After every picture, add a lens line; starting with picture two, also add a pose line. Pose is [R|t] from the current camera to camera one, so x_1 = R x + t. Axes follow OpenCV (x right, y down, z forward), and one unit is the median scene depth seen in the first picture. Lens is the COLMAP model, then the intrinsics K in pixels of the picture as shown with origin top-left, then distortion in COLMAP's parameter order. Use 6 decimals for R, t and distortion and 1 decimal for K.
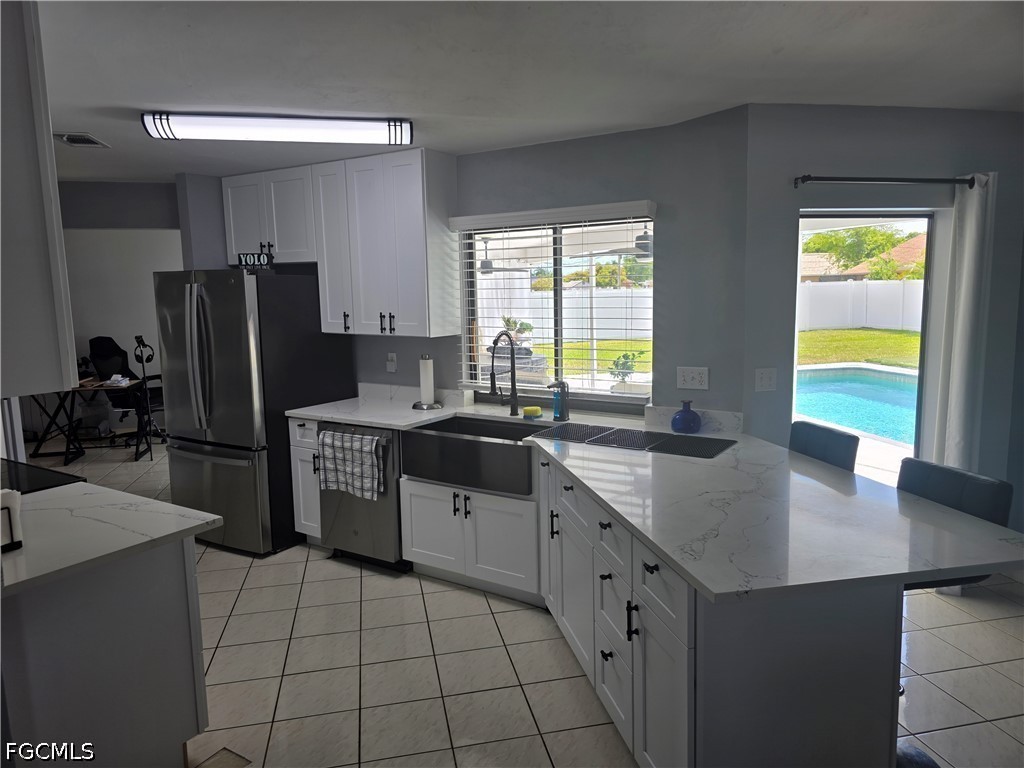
lens RADIAL K [[694.0, 0, 512.0], [0, 694.0, 384.0], [0, 0, 1]] dist [0.079370, -0.096836]
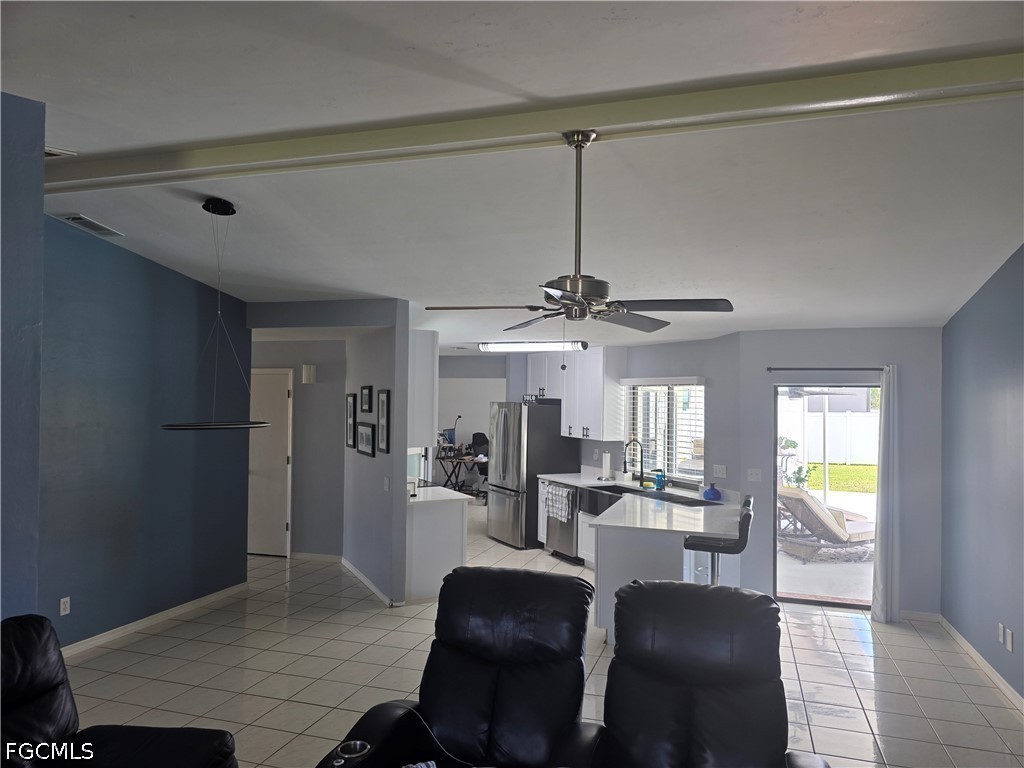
lens RADIAL K [[694.0, 0, 512.0], [0, 694.0, 384.0], [0, 0, 1]] dist [0.079370, -0.096836]
pose [[0.861796, 0.020316, -0.506848, 0.610603], [-0.099432, 0.986579, -0.129519, 0.048604], [0.497414, 0.162016, 0.852250, -0.747733]]
